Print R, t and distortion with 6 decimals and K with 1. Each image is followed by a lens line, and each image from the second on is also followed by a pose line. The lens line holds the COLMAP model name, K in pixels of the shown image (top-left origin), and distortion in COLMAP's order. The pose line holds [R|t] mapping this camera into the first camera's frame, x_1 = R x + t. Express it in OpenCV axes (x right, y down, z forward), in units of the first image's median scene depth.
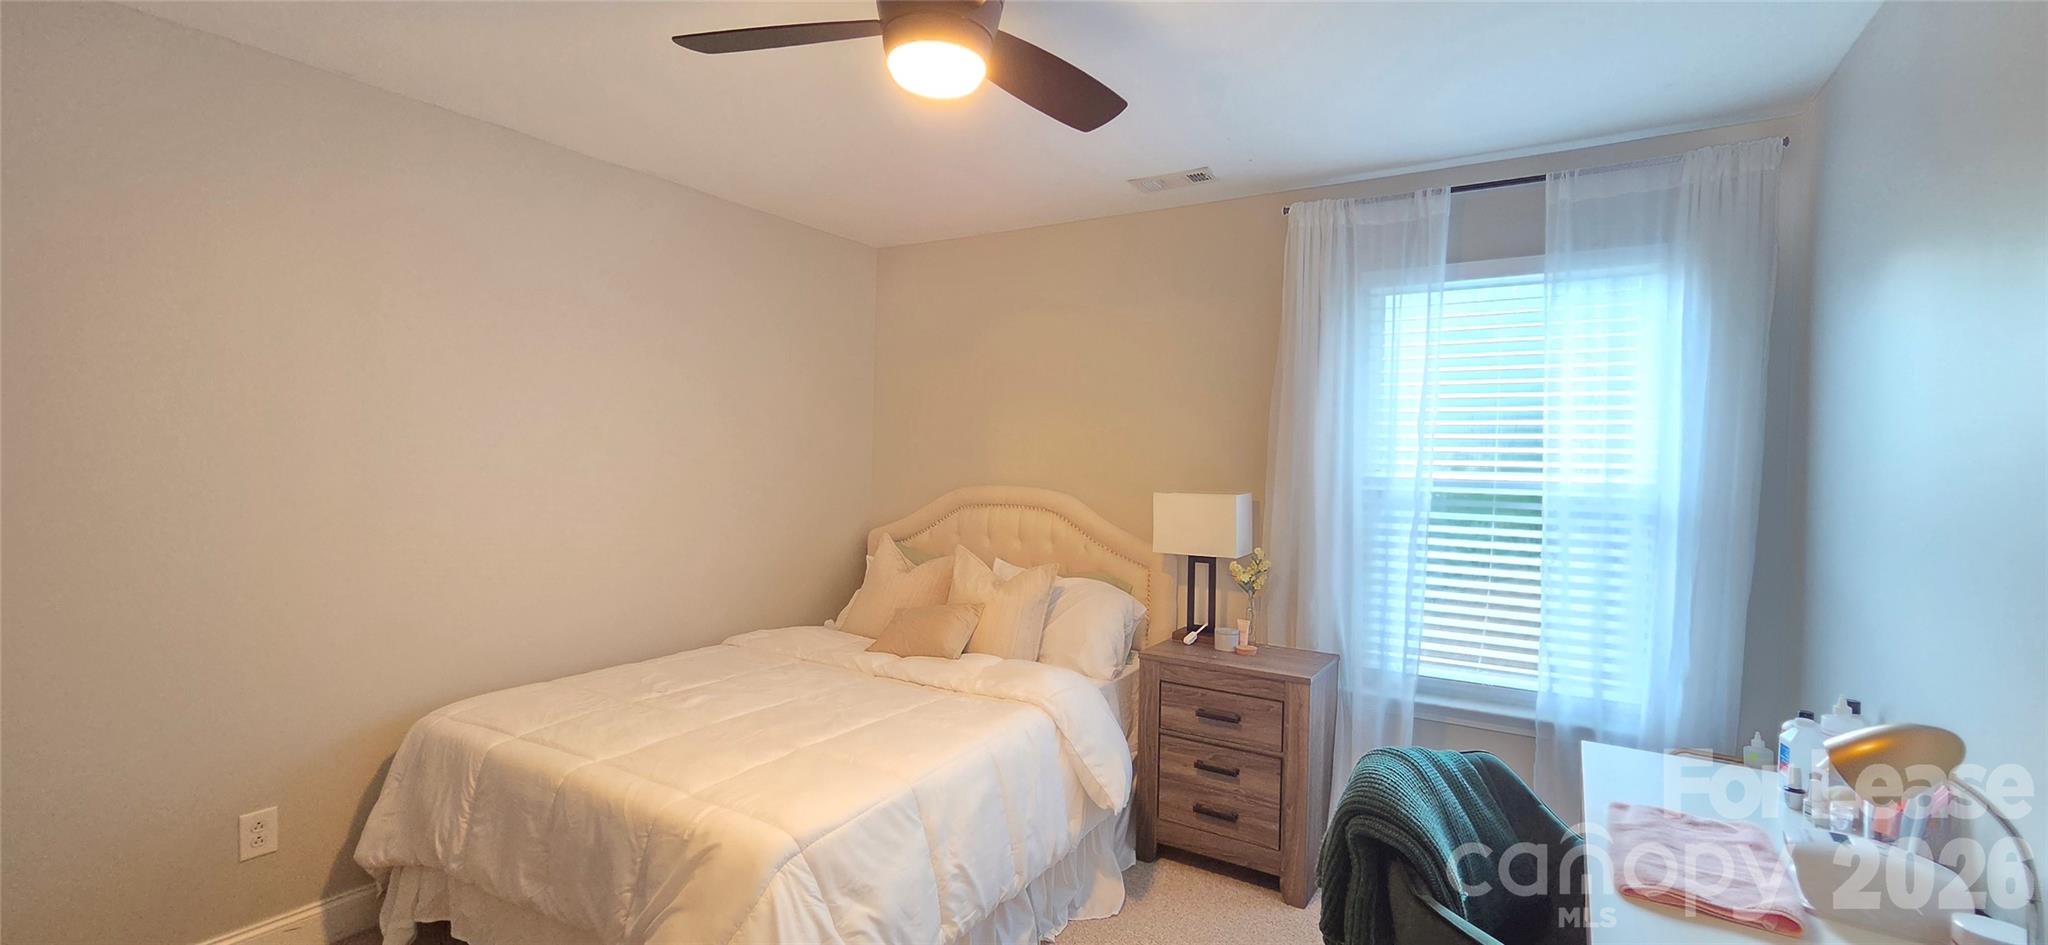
lens RADIAL K [[861.9, 0, 1035.8], [0, 861.9, 468.3], [0, 0, 1]] dist [-0.001791, -0.000367]
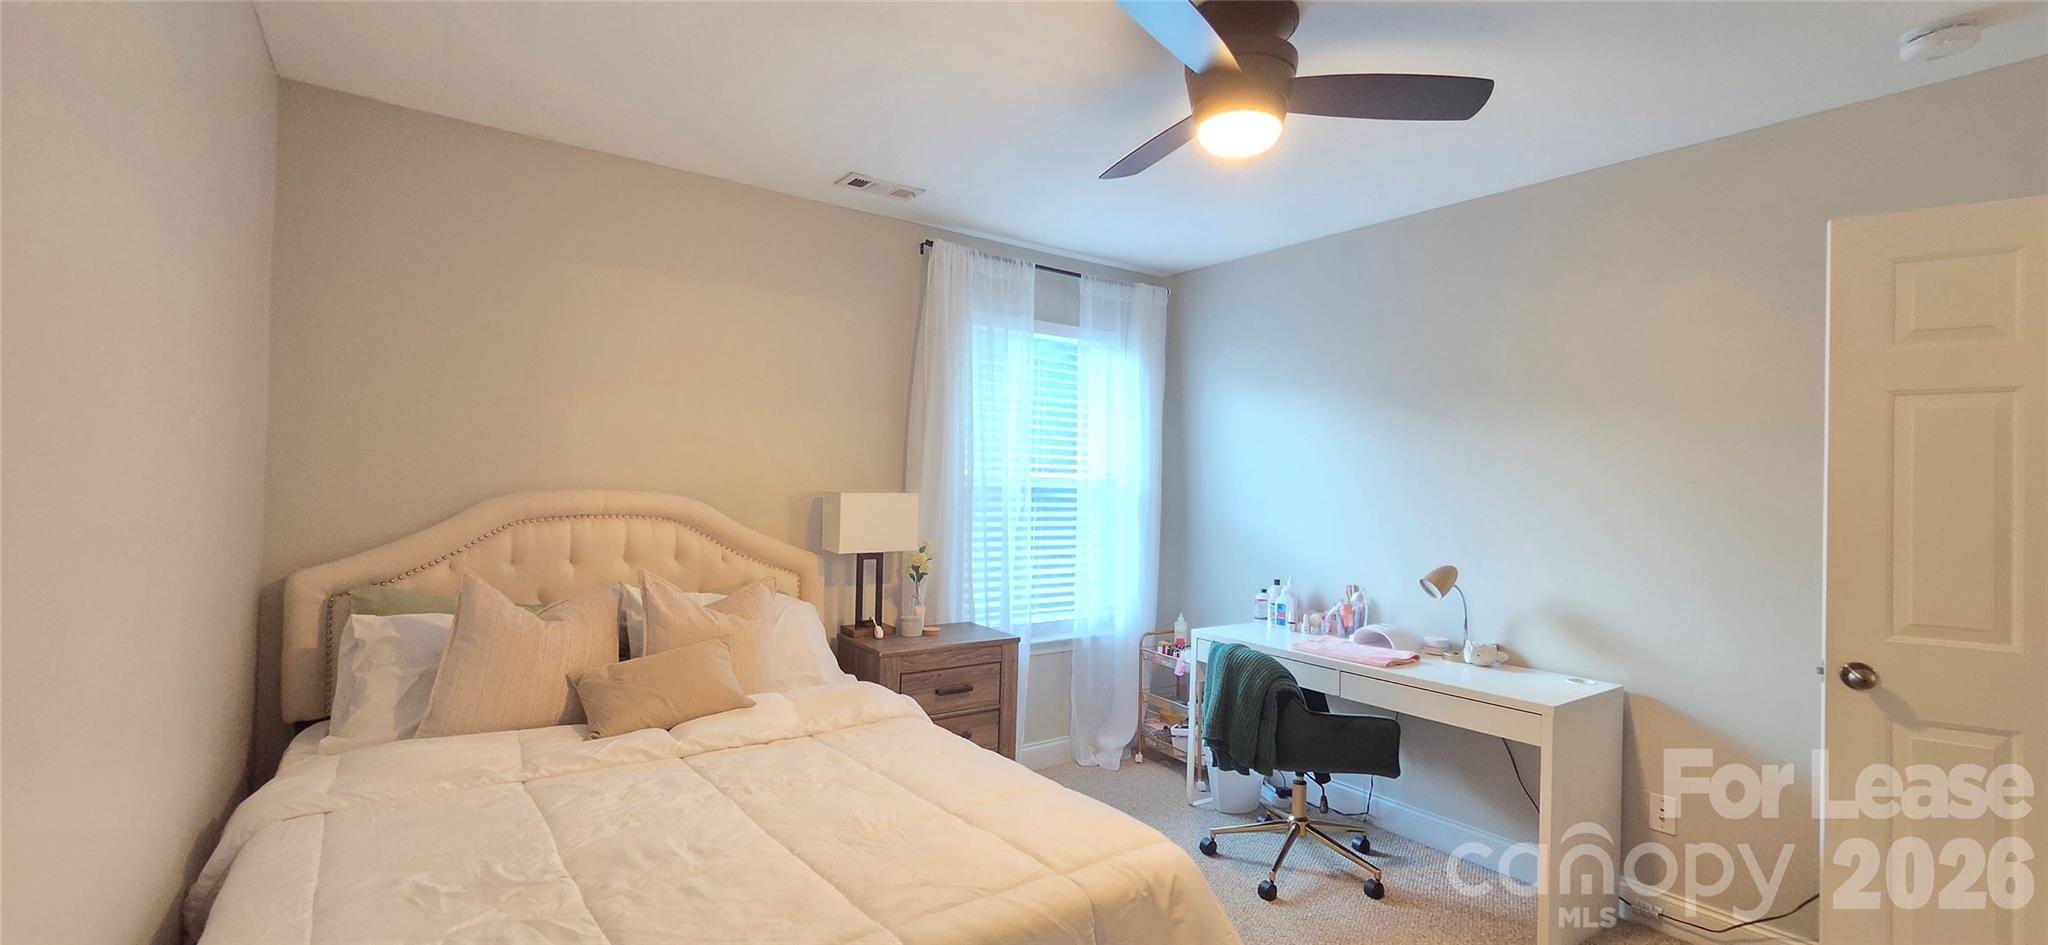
lens RADIAL K [[861.9, 0, 1035.8], [0, 861.9, 468.3], [0, 0, 1]] dist [-0.001791, -0.000367]
pose [[0.375609, -0.001620, 0.926777, -0.769769], [-0.010920, 0.999921, 0.006173, -0.009922], [-0.926714, -0.012439, 0.375561, 0.468011]]
